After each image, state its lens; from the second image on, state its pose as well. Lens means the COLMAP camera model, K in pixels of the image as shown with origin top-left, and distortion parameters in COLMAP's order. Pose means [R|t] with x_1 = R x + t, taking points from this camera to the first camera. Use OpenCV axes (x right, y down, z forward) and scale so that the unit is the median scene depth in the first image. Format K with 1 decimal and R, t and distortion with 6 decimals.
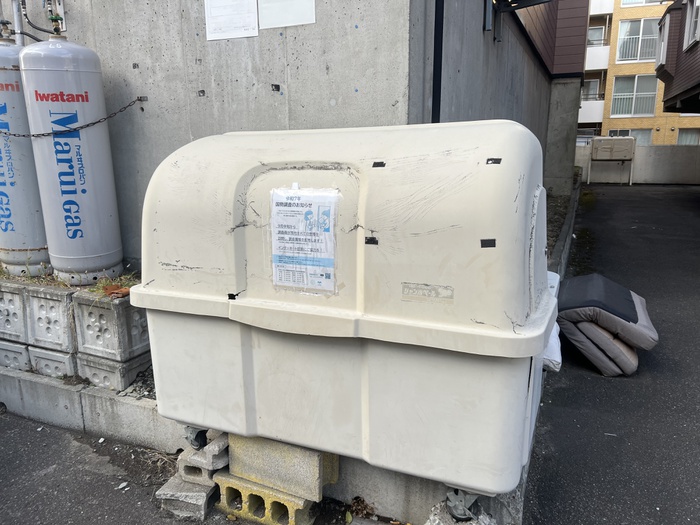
lens RADIAL K [[531.9, 0, 350.0], [0, 531.9, 262.5], [0, 0, 1]] dist [0.013511, 0.004247]
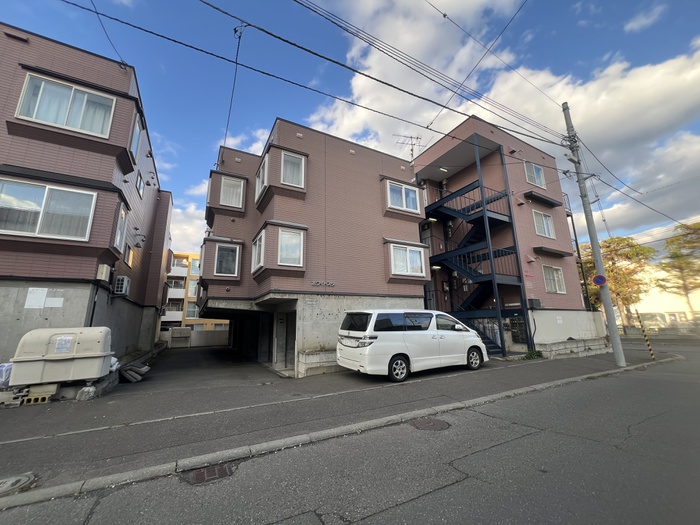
lens RADIAL K [[278.3, 0, 350.0], [0, 278.3, 262.5], [0, 0, 1]] dist [-0.001623, -0.000263]
pose [[0.606882, 0.170416, 0.776307, -0.067127], [0.190537, 0.917065, -0.350269, 0.078431], [-0.771615, 0.360487, 0.524080, -0.340439]]
